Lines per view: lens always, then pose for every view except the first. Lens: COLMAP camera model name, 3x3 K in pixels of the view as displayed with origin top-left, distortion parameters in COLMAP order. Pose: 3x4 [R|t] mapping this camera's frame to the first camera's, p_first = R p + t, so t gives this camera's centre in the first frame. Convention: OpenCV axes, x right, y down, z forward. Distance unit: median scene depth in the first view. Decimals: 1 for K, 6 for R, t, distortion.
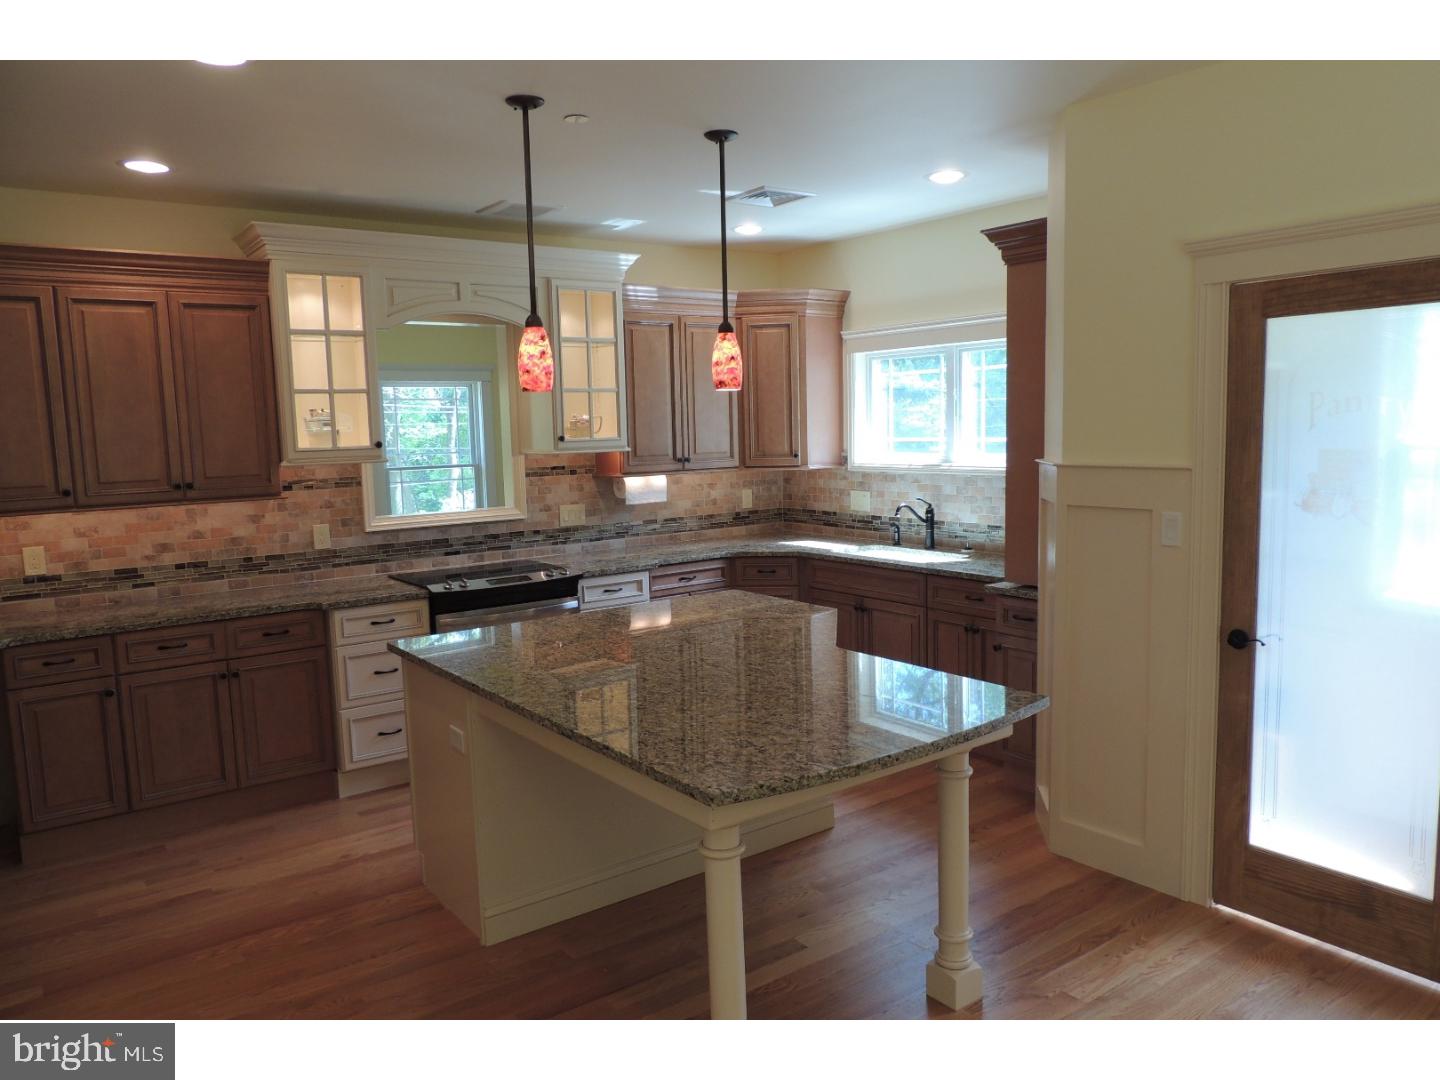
lens RADIAL K [[1023.3, 0, 725.8], [0, 1023.3, 548.2], [0, 0, 1]] dist [-0.031416, 0.008486]
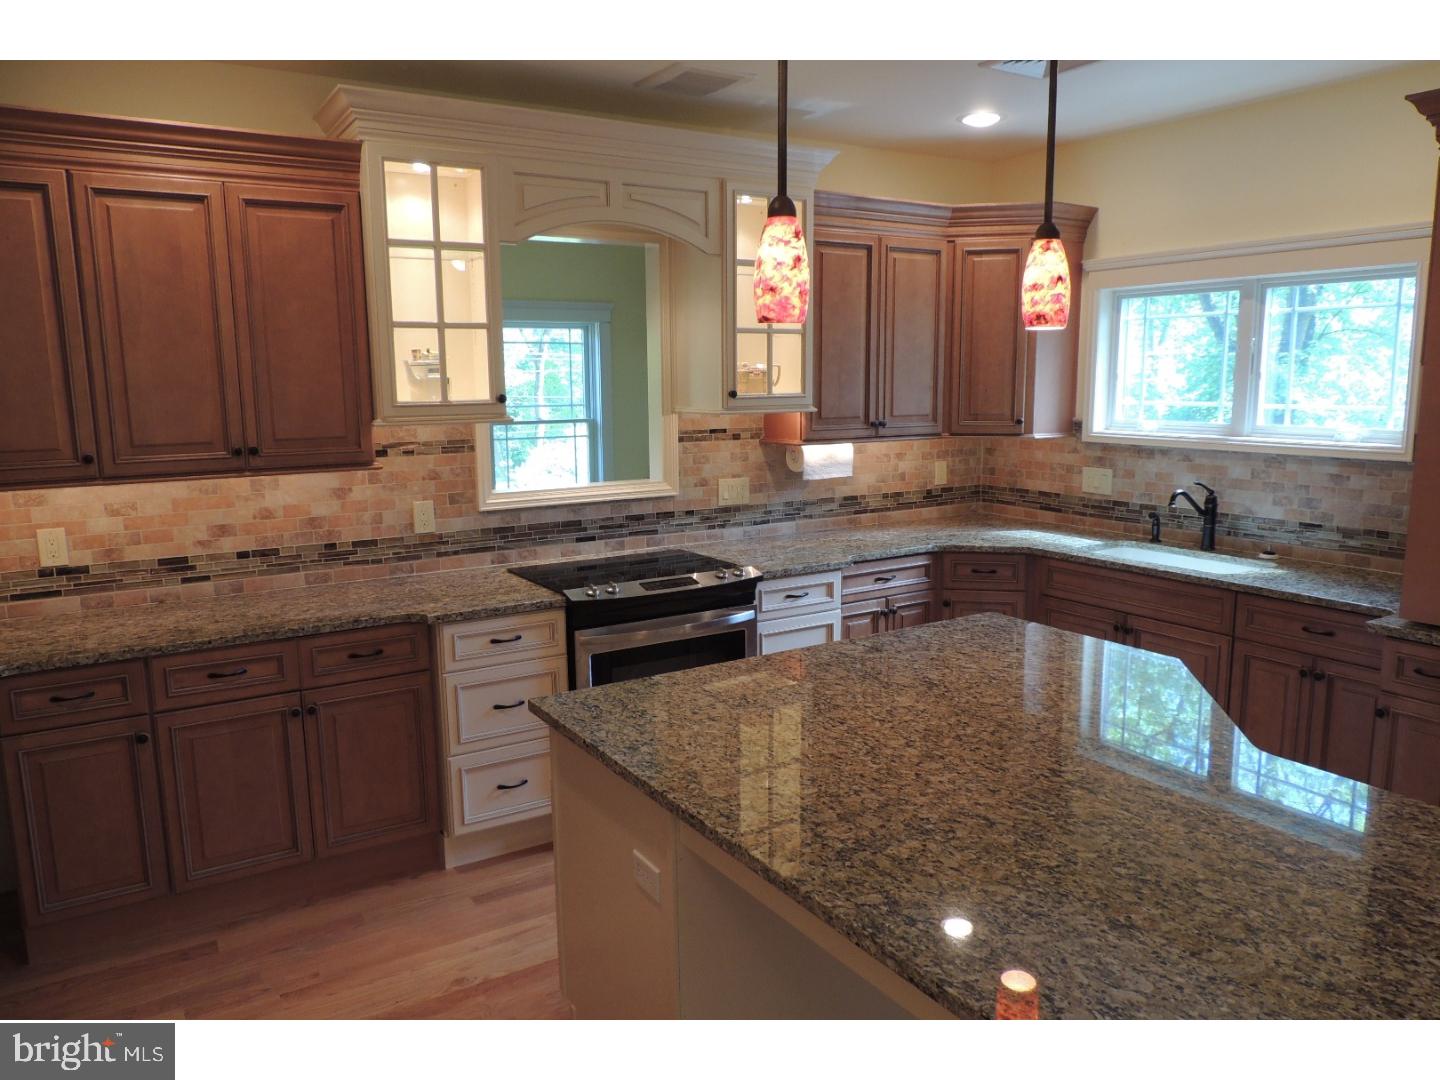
lens RADIAL K [[1023.3, 0, 725.8], [0, 1023.3, 548.2], [0, 0, 1]] dist [-0.031416, 0.008486]
pose [[0.996967, 0.029020, -0.072214, -0.119605], [-0.025615, 0.998536, 0.047641, -0.031966], [0.073491, -0.045646, 0.996251, 0.261972]]
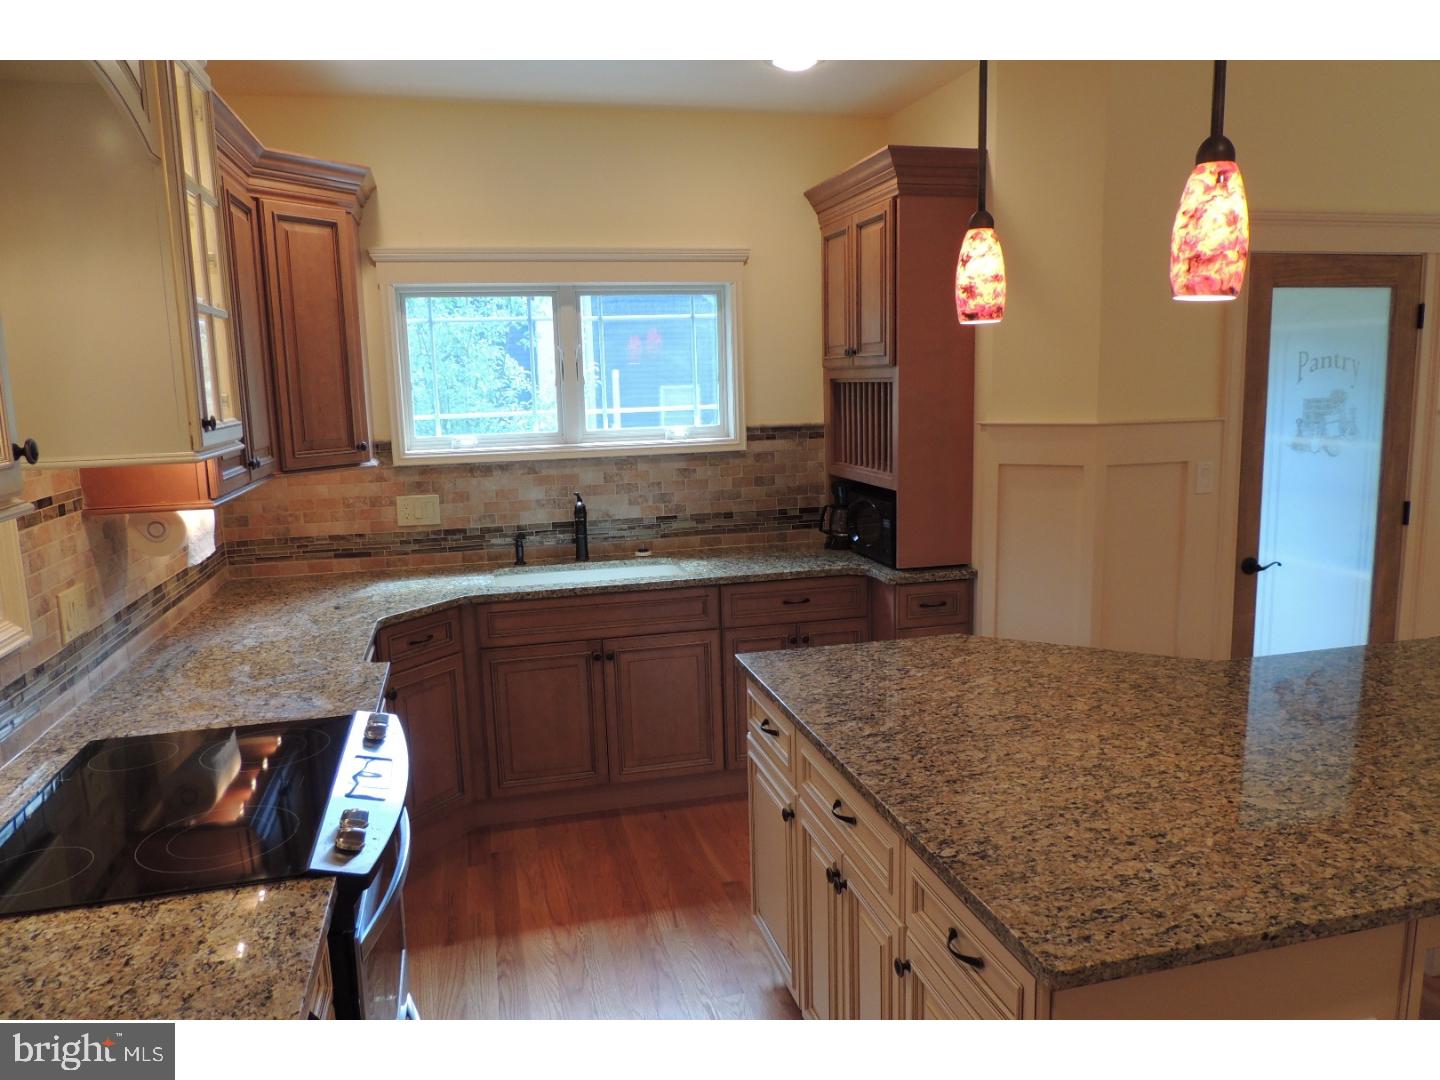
lens RADIAL K [[1023.3, 0, 725.8], [0, 1023.3, 548.2], [0, 0, 1]] dist [-0.031416, 0.008486]
pose [[0.381288, -0.138860, 0.913968, -0.513220], [0.127524, 0.987103, 0.096772, -0.077961], [-0.915618, 0.079655, 0.394079, 0.719418]]
